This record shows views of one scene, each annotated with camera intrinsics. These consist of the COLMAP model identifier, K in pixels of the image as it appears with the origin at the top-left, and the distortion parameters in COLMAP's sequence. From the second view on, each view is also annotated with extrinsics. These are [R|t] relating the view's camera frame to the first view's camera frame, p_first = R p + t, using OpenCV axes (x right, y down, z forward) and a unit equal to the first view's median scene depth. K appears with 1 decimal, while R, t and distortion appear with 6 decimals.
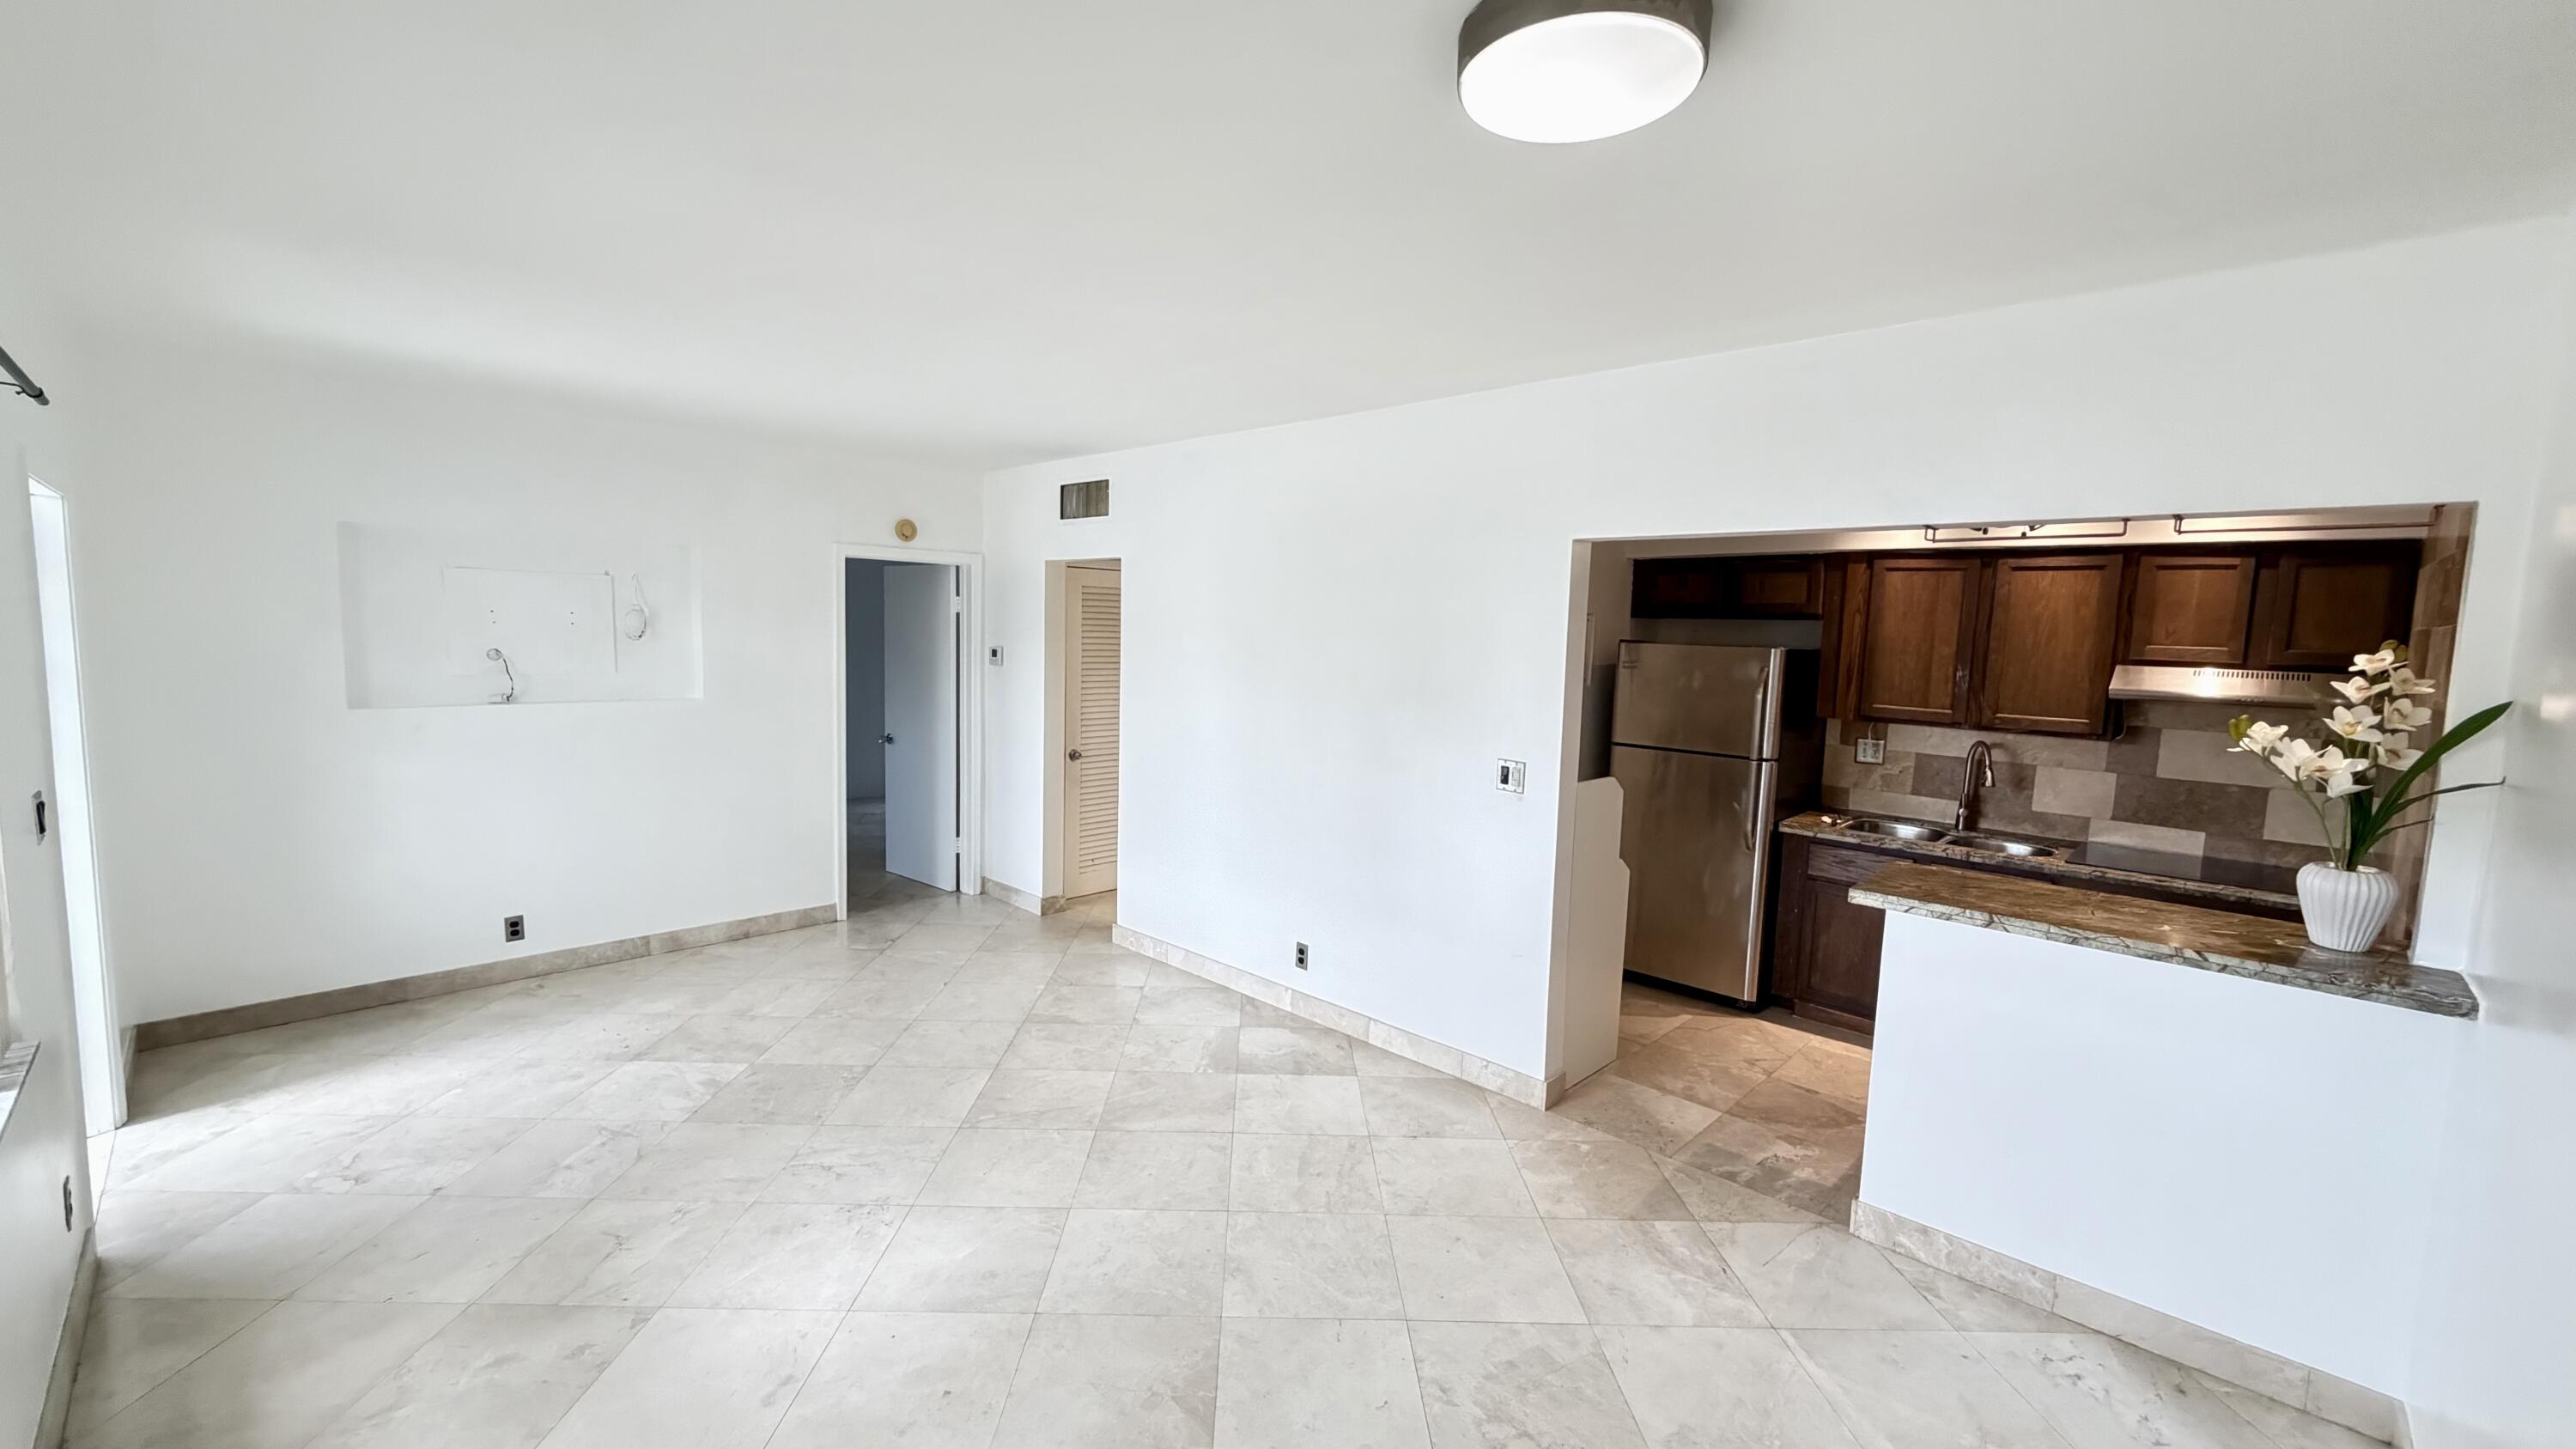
lens RADIAL K [[1026.2, 0, 1276.3], [0, 1026.2, 727.6], [0, 0, 1]] dist [-0.000795, 0.000715]
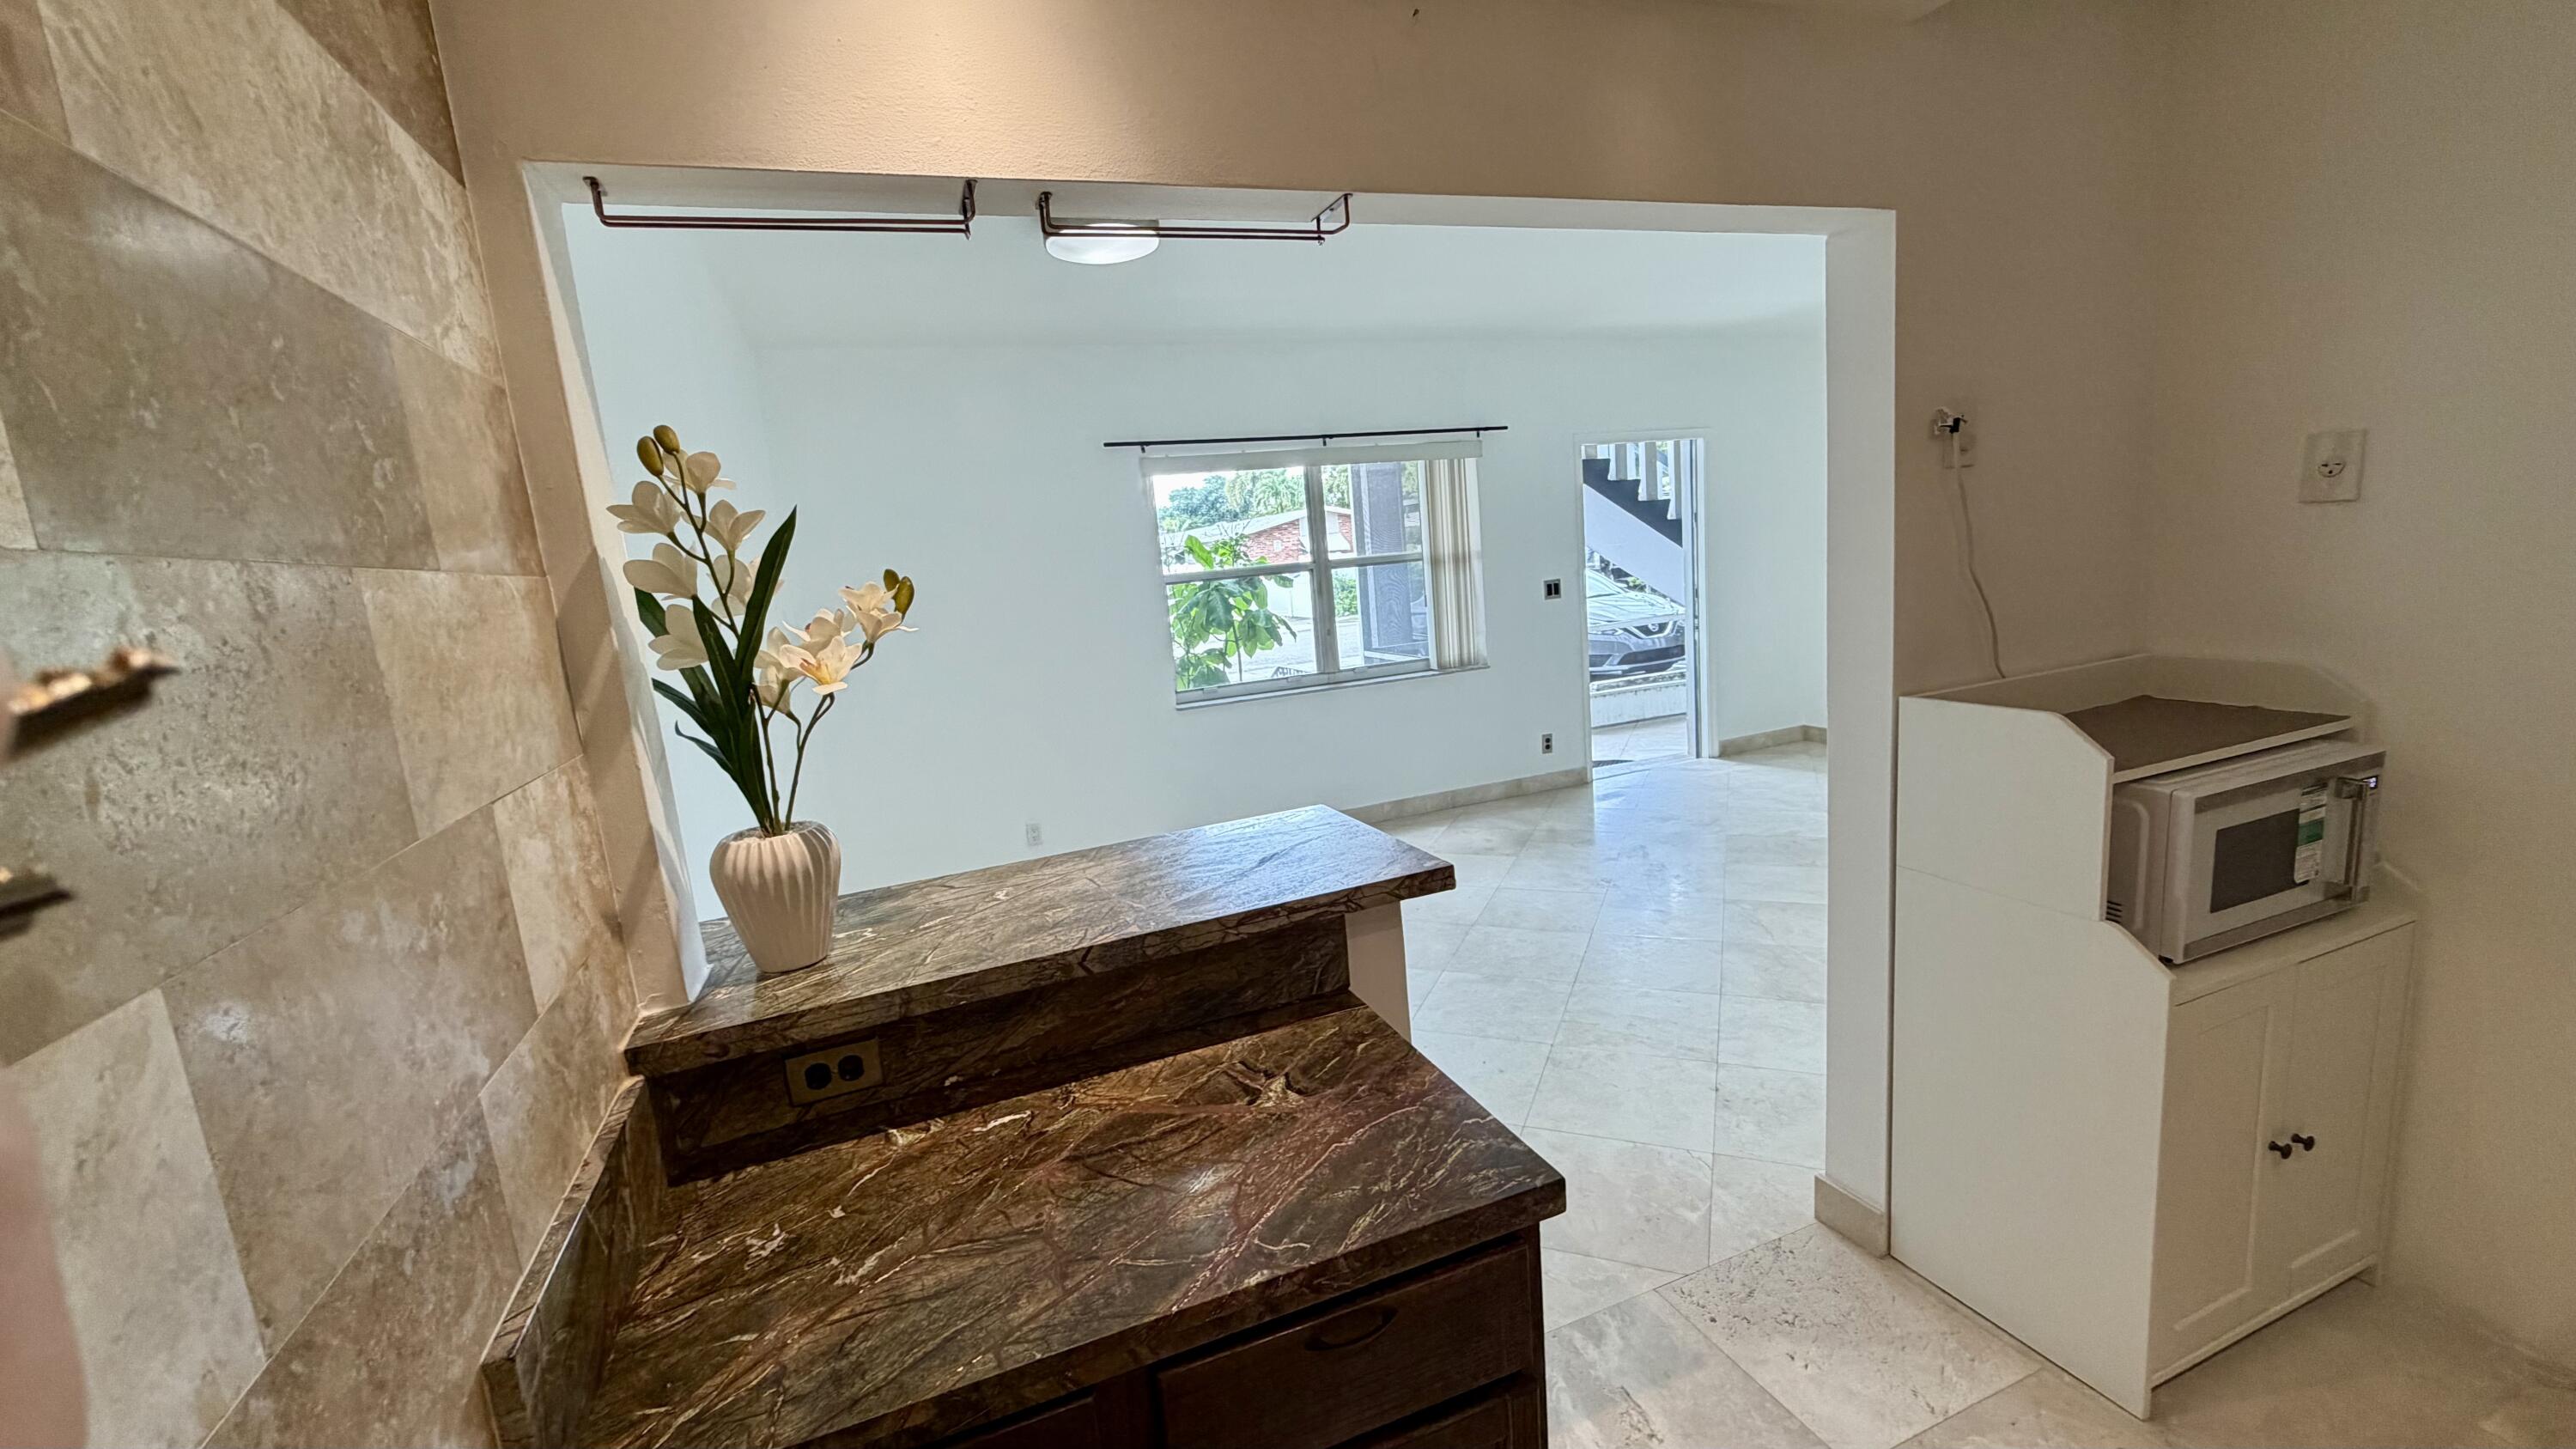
lens RADIAL K [[1026.2, 0, 1276.3], [0, 1026.2, 727.6], [0, 0, 1]] dist [-0.000795, 0.000715]
pose [[-0.417087, 0.161982, -0.894316, 0.783629], [-0.010548, 0.983061, 0.182975, -0.019074], [0.908805, 0.085749, -0.408314, 0.815664]]
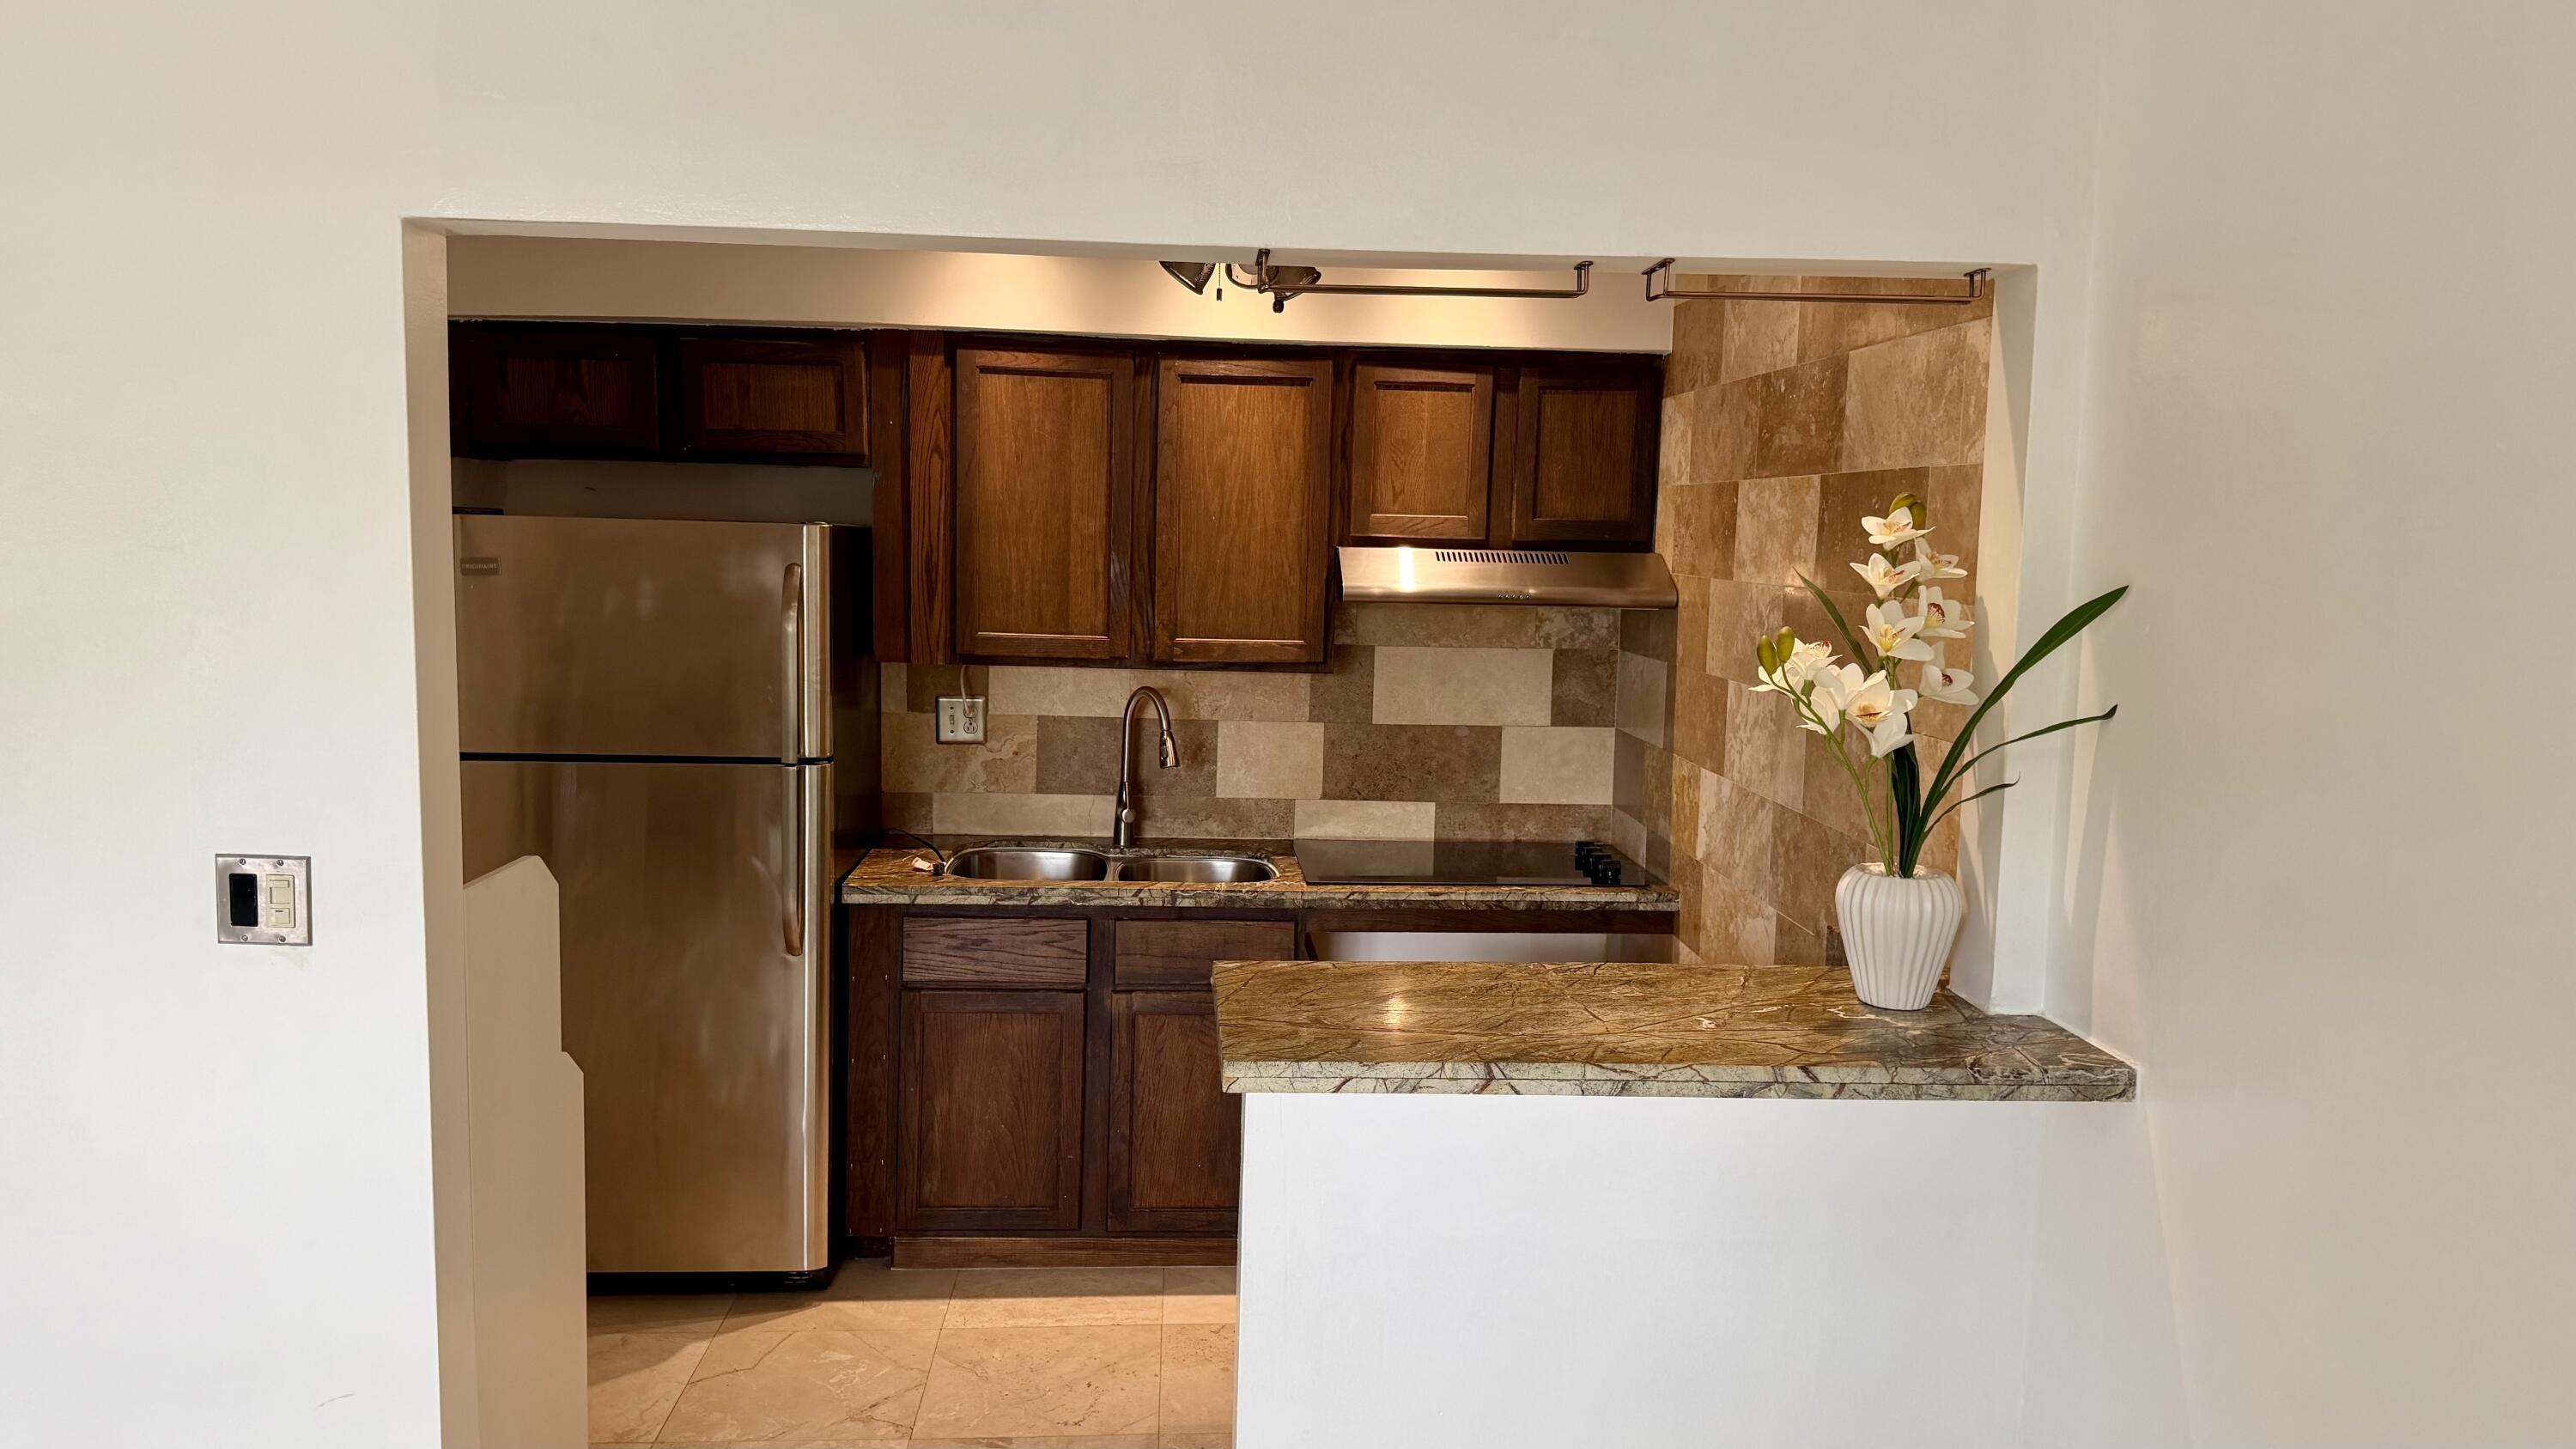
lens RADIAL K [[1798.1, 0, 1282.6], [0, 1798.1, 725.8], [0, 0, 1]] dist [0.174021, -0.334138]
pose [[0.674277, -0.093253, 0.732567, 0.010970], [0.071590, 0.995577, 0.060840, -0.021663], [-0.735001, 0.011422, 0.677970, 0.291118]]
